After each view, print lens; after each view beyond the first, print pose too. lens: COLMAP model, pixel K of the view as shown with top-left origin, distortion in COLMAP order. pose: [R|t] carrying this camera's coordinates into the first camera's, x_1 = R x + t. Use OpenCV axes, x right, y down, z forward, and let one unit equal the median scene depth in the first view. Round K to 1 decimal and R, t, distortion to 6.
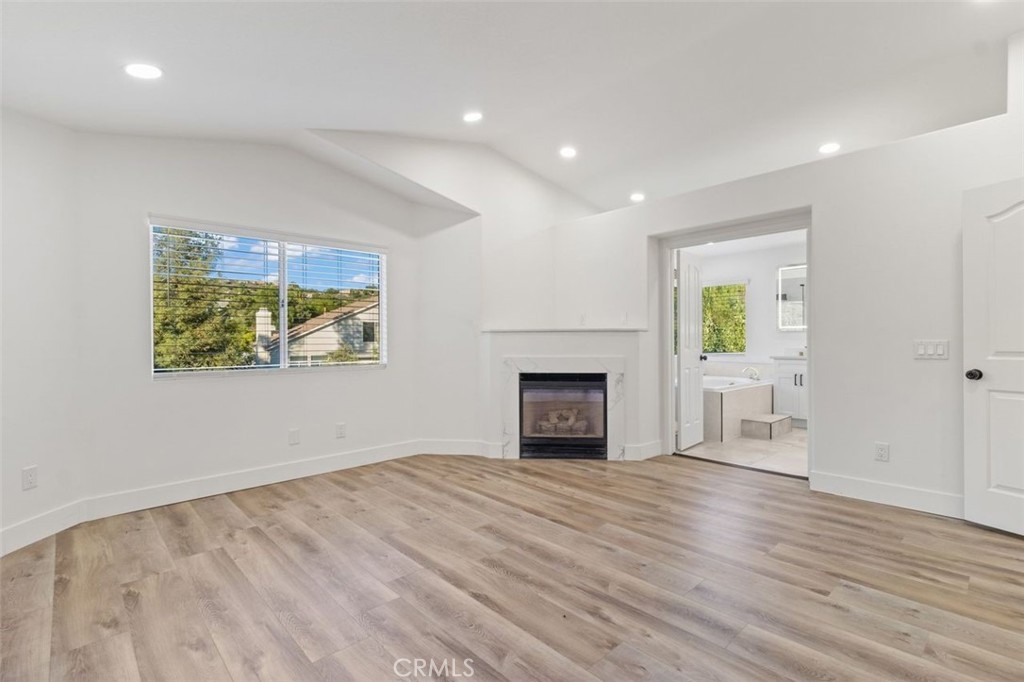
lens RADIAL K [[475.2, 0, 521.4], [0, 475.2, 338.6], [0, 0, 1]] dist [-0.001091, 0.000205]
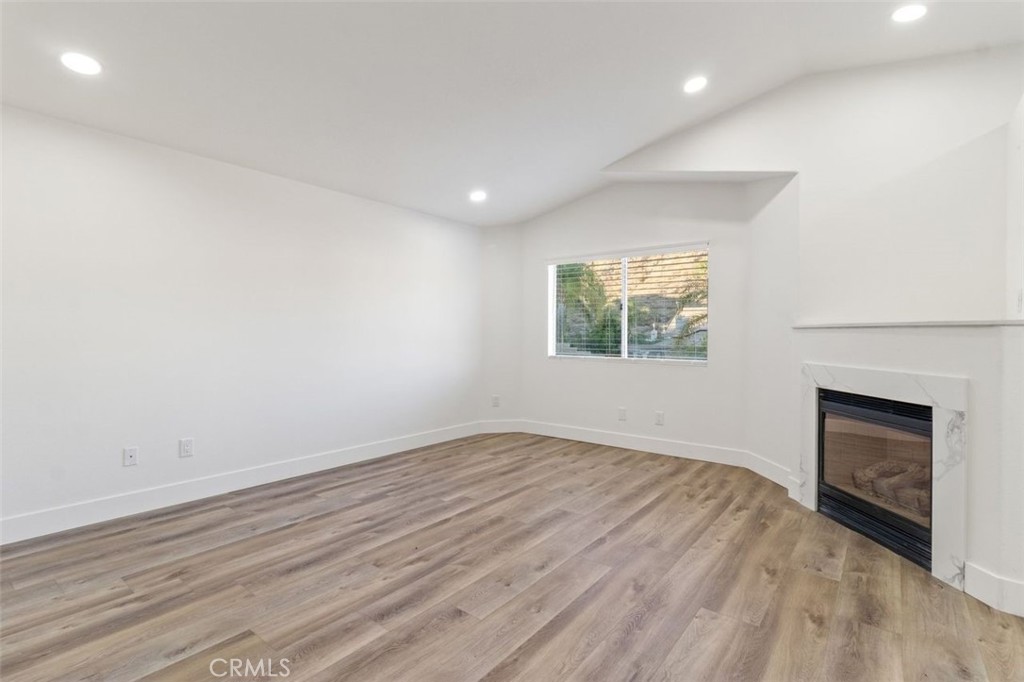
lens RADIAL K [[480.5, 0, 516.0], [0, 480.5, 326.9], [0, 0, 1]] dist [-0.000429, 0.000187]
pose [[0.140752, -0.008038, -0.990012, 0.804981], [-0.003779, 0.999955, -0.008657, -0.010302], [0.990038, 0.004960, 0.140715, 0.599416]]
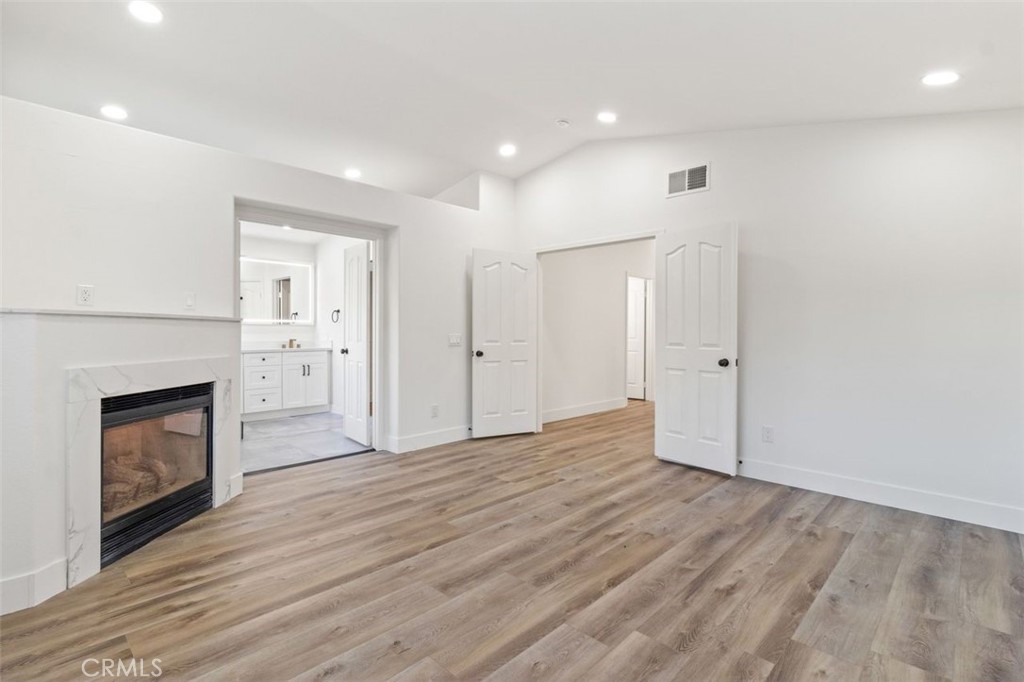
lens RADIAL K [[480.5, 0, 516.0], [0, 480.5, 326.9], [0, 0, 1]] dist [-0.000429, 0.000187]
pose [[-0.044350, 0.015424, 0.998897, -0.676790], [-0.007835, 0.999845, -0.015787, 0.002376], [-0.998985, -0.008526, -0.044222, 0.753852]]
